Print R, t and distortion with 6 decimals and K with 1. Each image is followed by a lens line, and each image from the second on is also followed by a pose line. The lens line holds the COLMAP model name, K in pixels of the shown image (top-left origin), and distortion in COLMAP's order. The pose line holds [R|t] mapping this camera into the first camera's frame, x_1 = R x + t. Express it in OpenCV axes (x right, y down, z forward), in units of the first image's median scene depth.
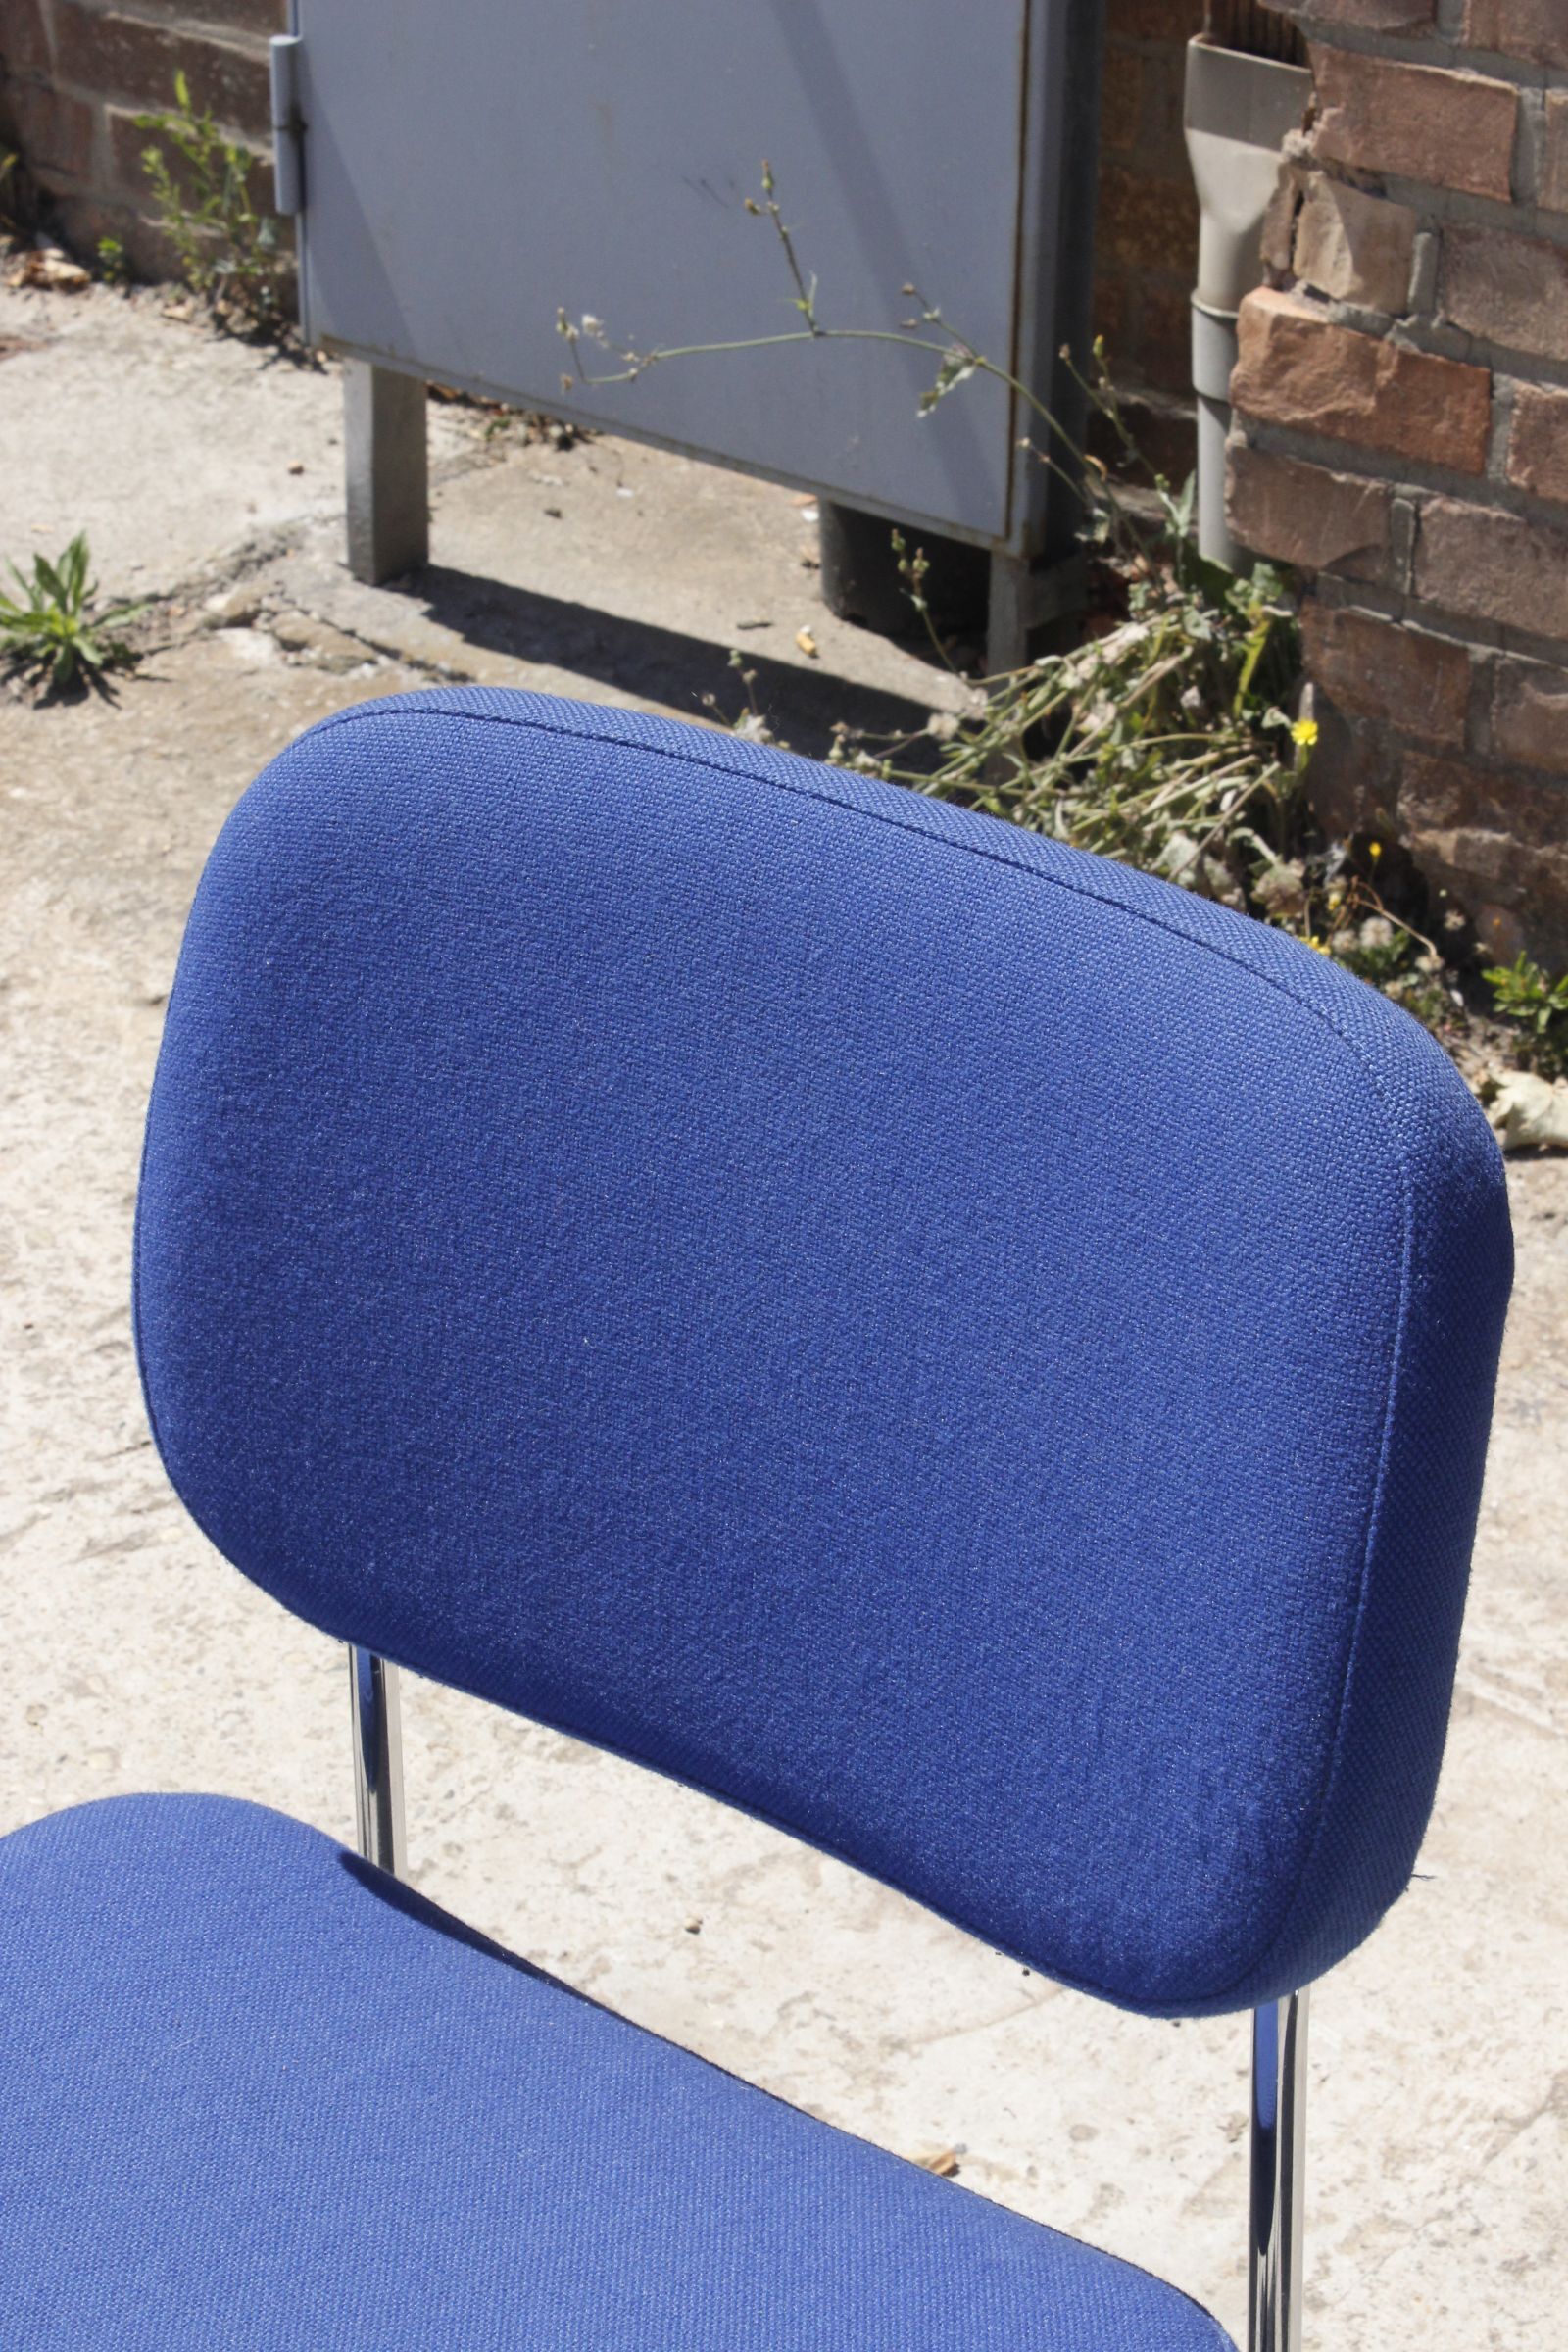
lens RADIAL K [[4916.6, 0, 777.7], [0, 4916.6, 1178.9], [0, 0, 1]] dist [0.060755, 0.000000]
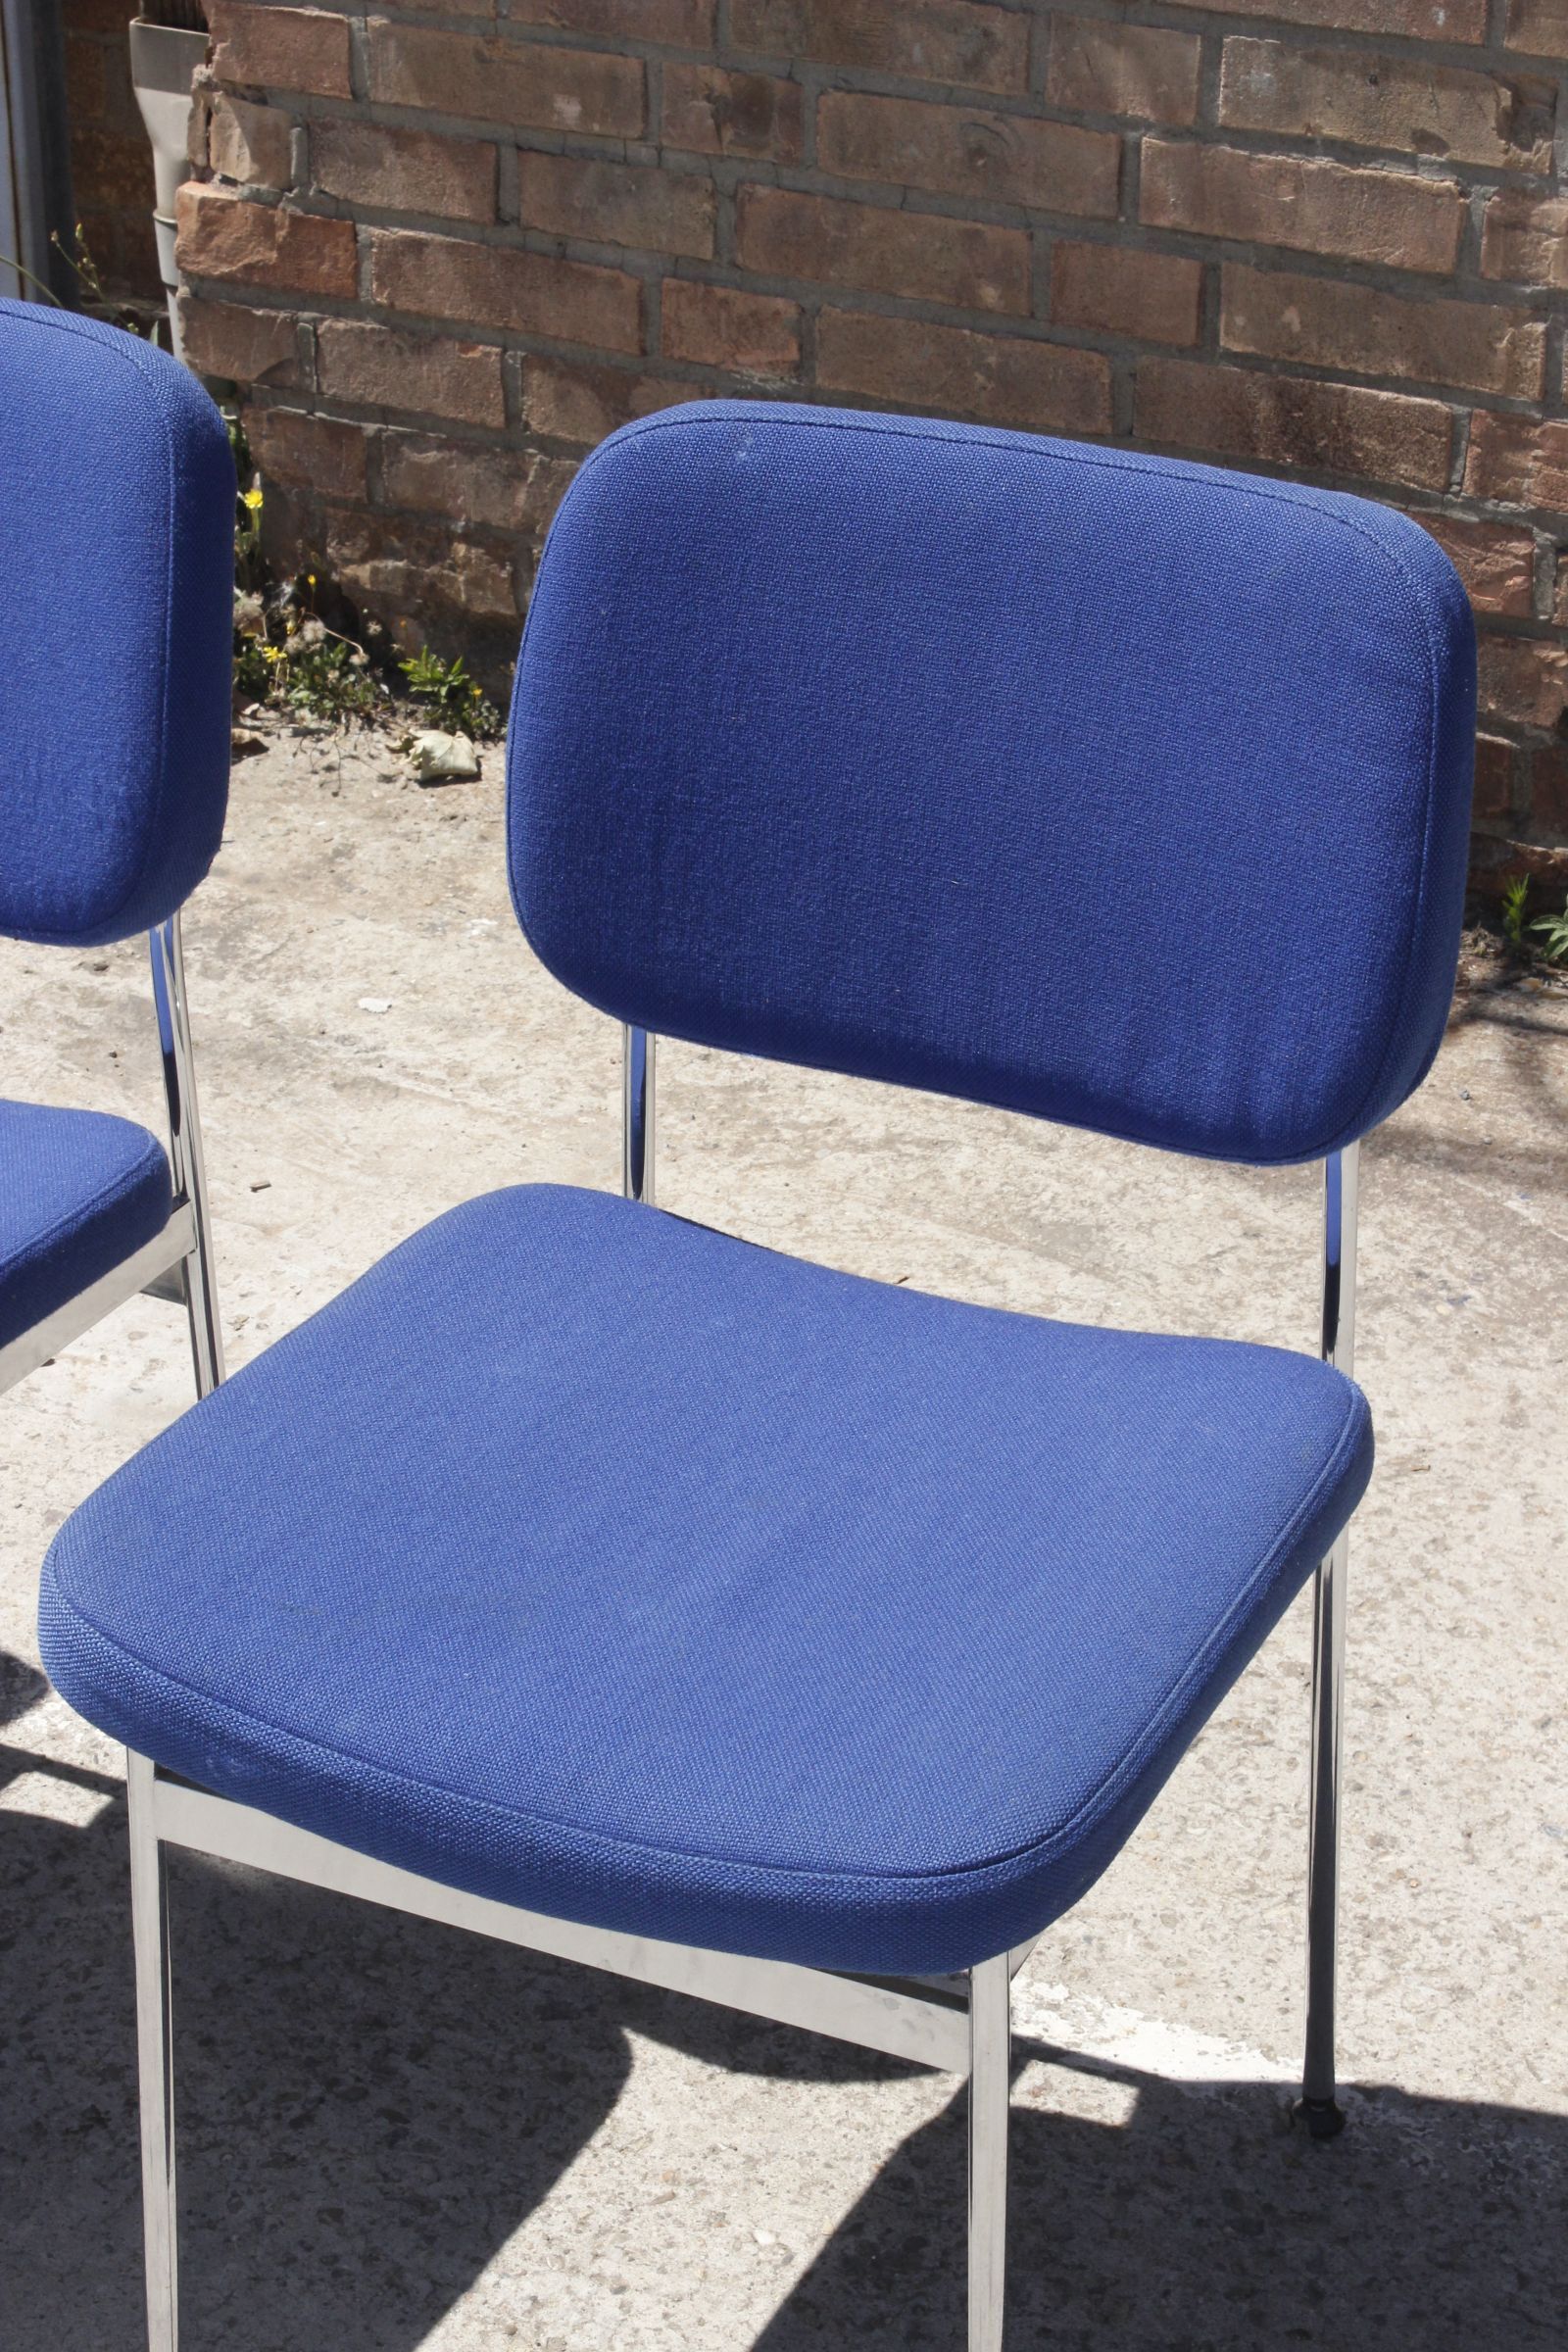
lens RADIAL K [[4702.9, 0, 777.4], [0, 4702.9, 1163.1], [0, 0, 1]] dist [0.039440, 0.000000]
pose [[0.981637, -0.090614, 0.167862, 0.013334], [0.096183, 0.995041, -0.025326, 0.147877], [-0.164735, 0.041006, 0.985485, -0.331517]]
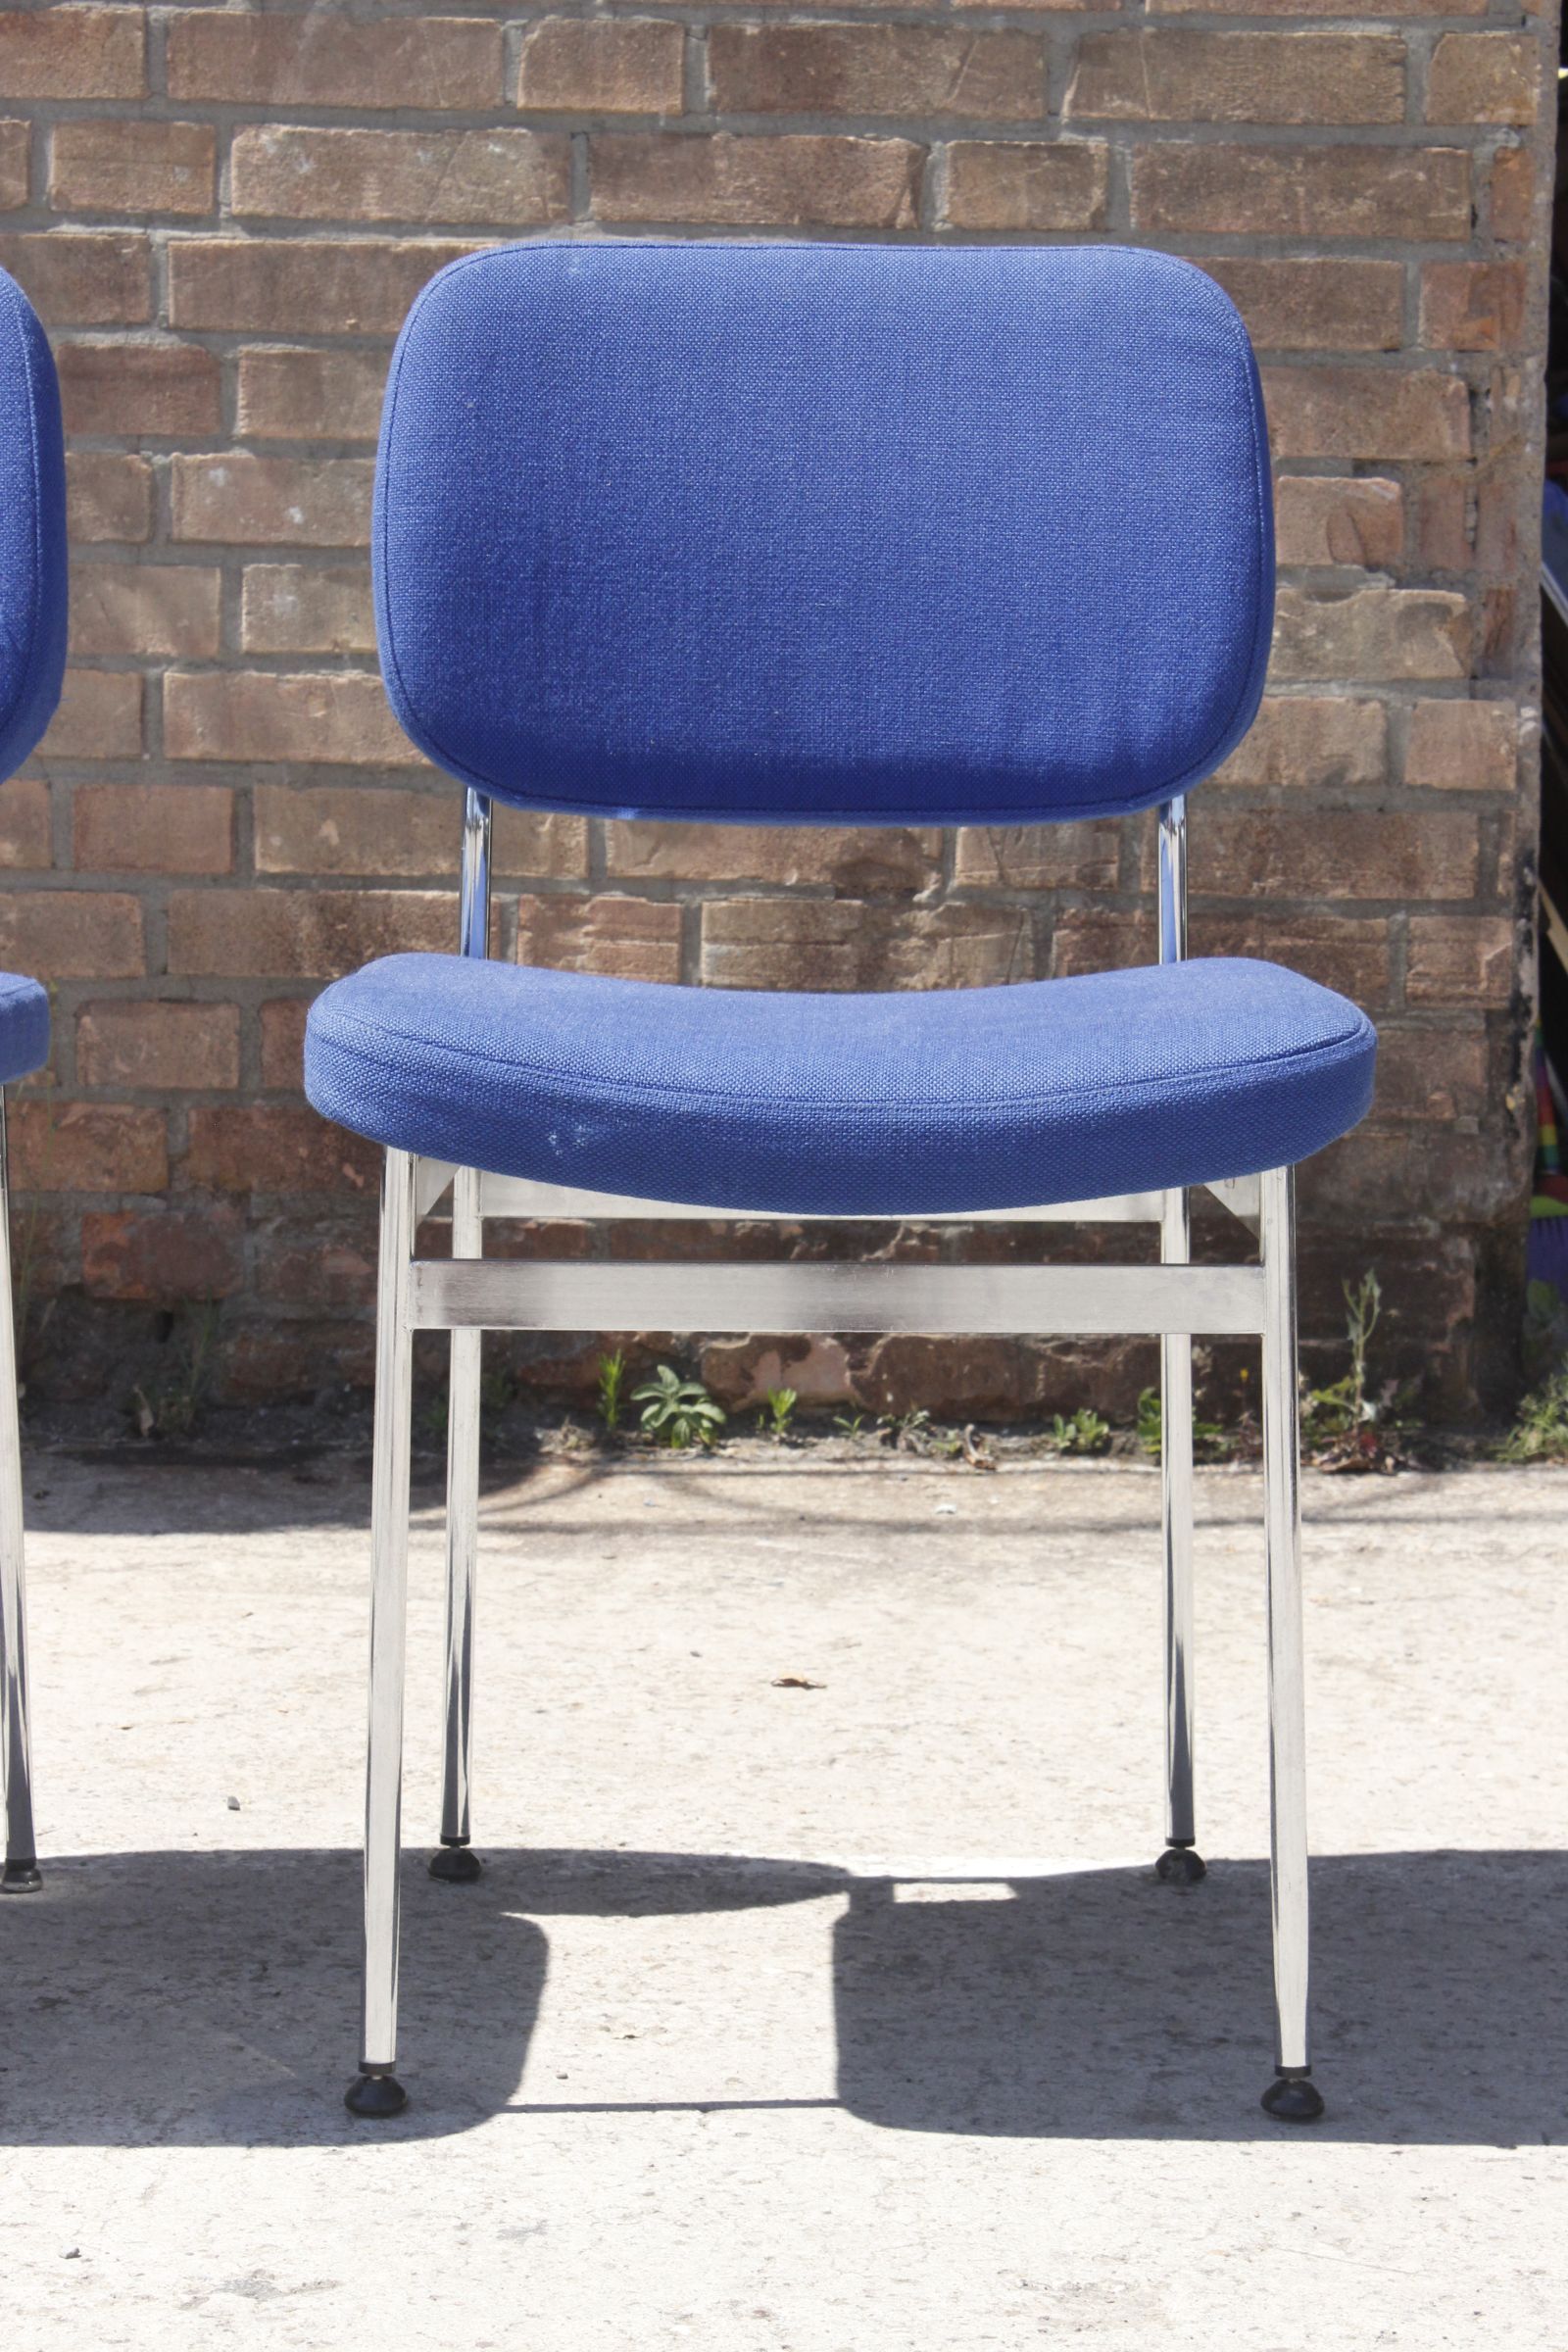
lens RADIAL K [[5649.4, 0, 788.3], [0, 5649.4, 1171.1], [0, 0, 1]] dist [0.065089, 0.000000]
pose [[0.796730, -0.061666, 0.601180, -0.438569], [0.291903, 0.910310, -0.293477, 0.467575], [-0.529163, 0.409309, 0.743272, -0.307988]]
